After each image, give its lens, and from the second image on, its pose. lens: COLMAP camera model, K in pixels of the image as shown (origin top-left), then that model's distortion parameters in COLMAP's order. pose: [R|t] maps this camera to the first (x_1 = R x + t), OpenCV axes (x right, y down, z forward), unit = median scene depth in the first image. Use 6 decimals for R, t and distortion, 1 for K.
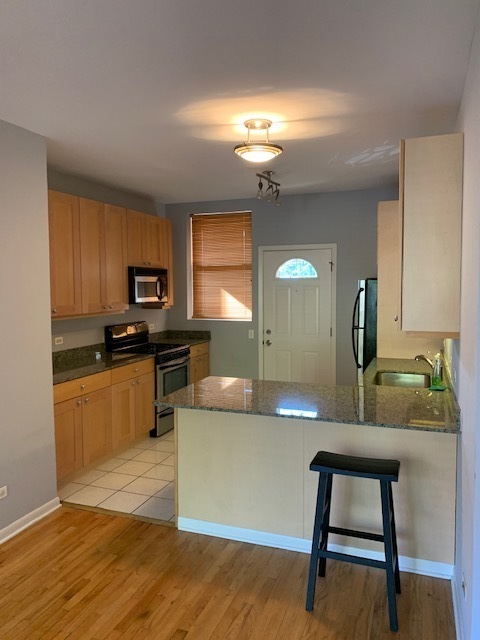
lens RADIAL K [[483.1, 0, 240.0], [0, 483.1, 320.0], [0, 0, 1]] dist [0.058133, -0.097255]
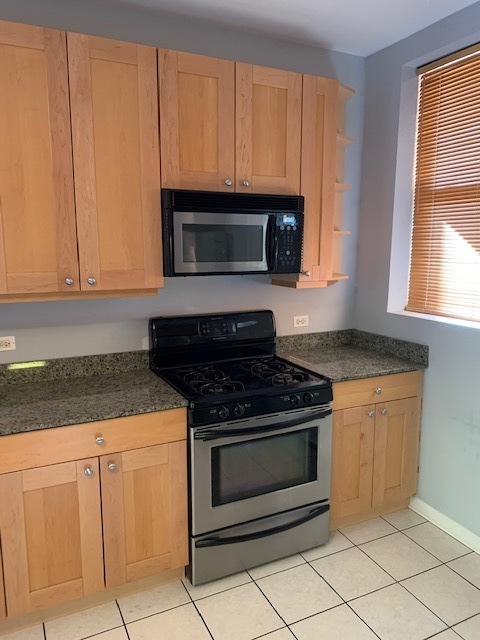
lens RADIAL K [[483.1, 0, 240.0], [0, 483.1, 320.0], [0, 0, 1]] dist [0.058133, -0.097255]
pose [[0.720626, 0.119913, -0.682875, 0.134169], [-0.058723, 0.991947, 0.112216, -0.048578], [0.690832, -0.040765, 0.721865, 0.751641]]
